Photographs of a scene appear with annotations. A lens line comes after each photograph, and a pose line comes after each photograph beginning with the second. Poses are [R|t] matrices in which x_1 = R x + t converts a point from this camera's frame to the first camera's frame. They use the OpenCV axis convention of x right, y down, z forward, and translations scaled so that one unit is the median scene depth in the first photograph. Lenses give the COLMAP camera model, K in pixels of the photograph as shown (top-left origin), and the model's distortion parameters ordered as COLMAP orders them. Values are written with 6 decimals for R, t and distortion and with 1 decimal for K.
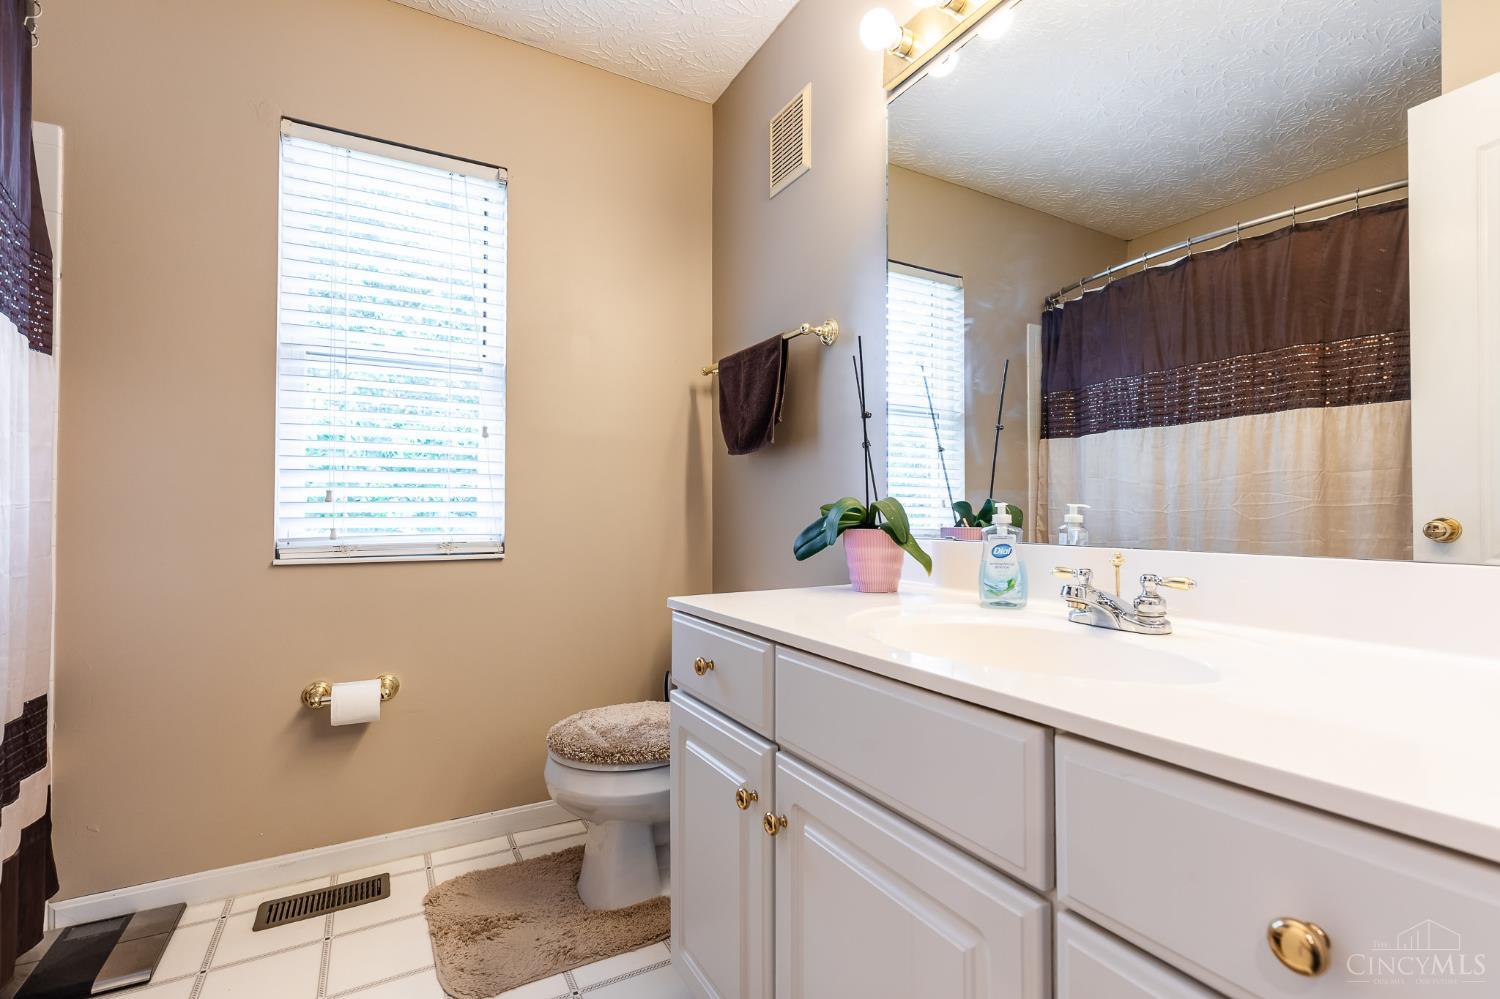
lens RADIAL K [[669.5, 0, 746.7], [0, 669.5, 502.2], [0, 0, 1]] dist [0.004073, 0.000167]
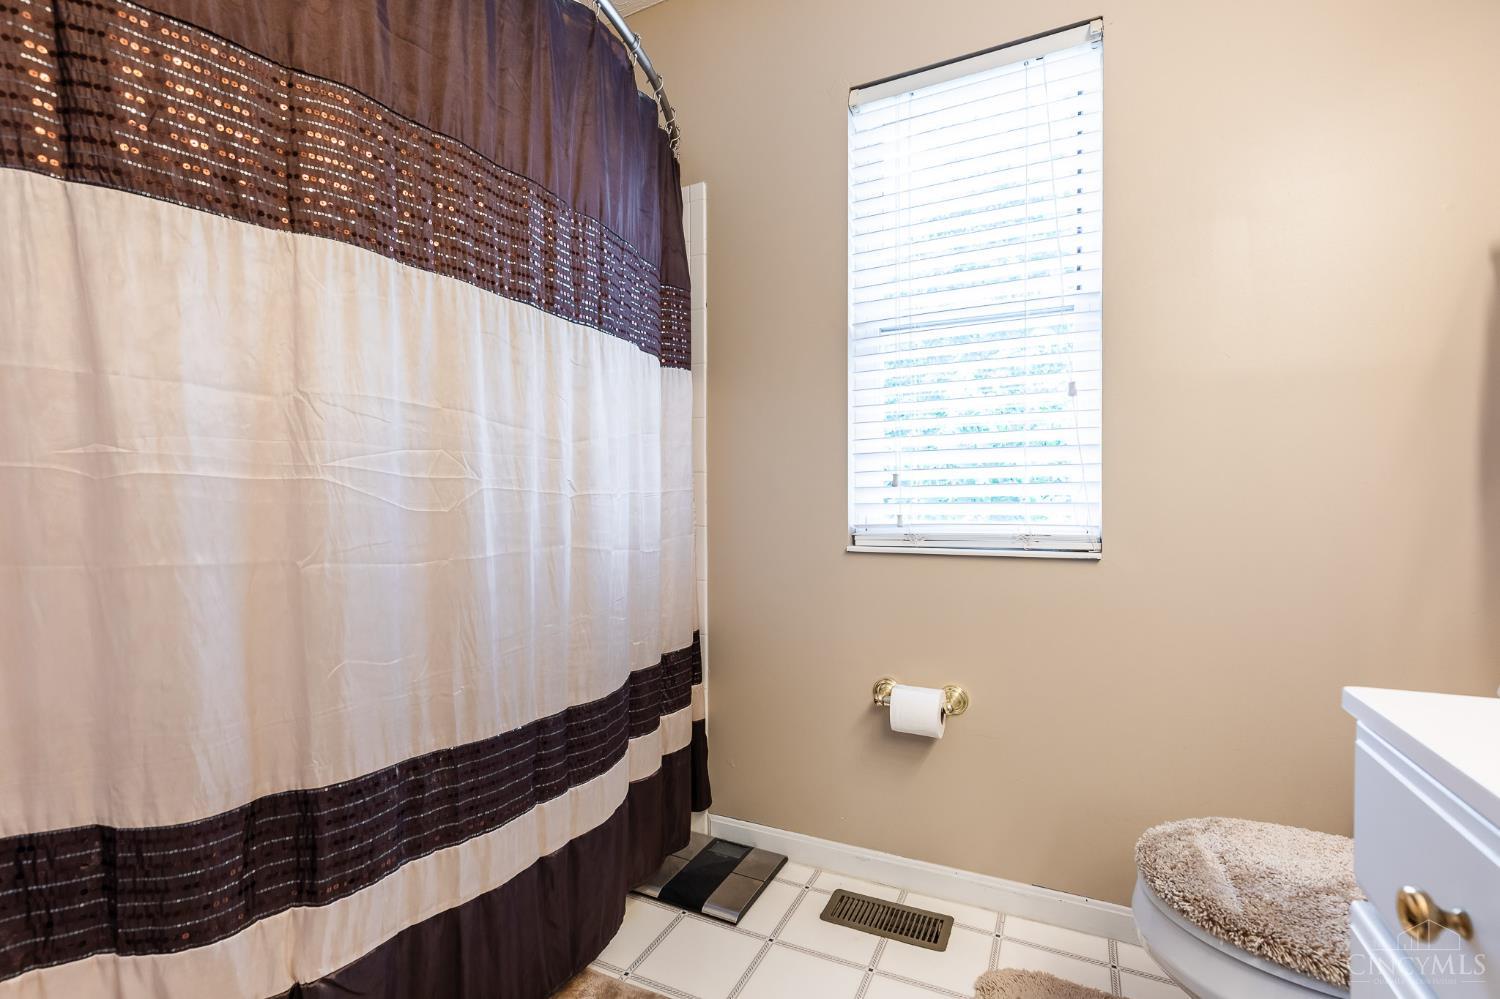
lens RADIAL K [[669.5, 0, 746.7], [0, 669.5, 502.2], [0, 0, 1]] dist [0.004073, 0.000167]
pose [[0.575124, 0.001821, -0.818065, 0.014057], [0.019136, 0.999694, 0.015679, 0.003324], [0.817843, -0.024672, 0.574913, 0.310359]]
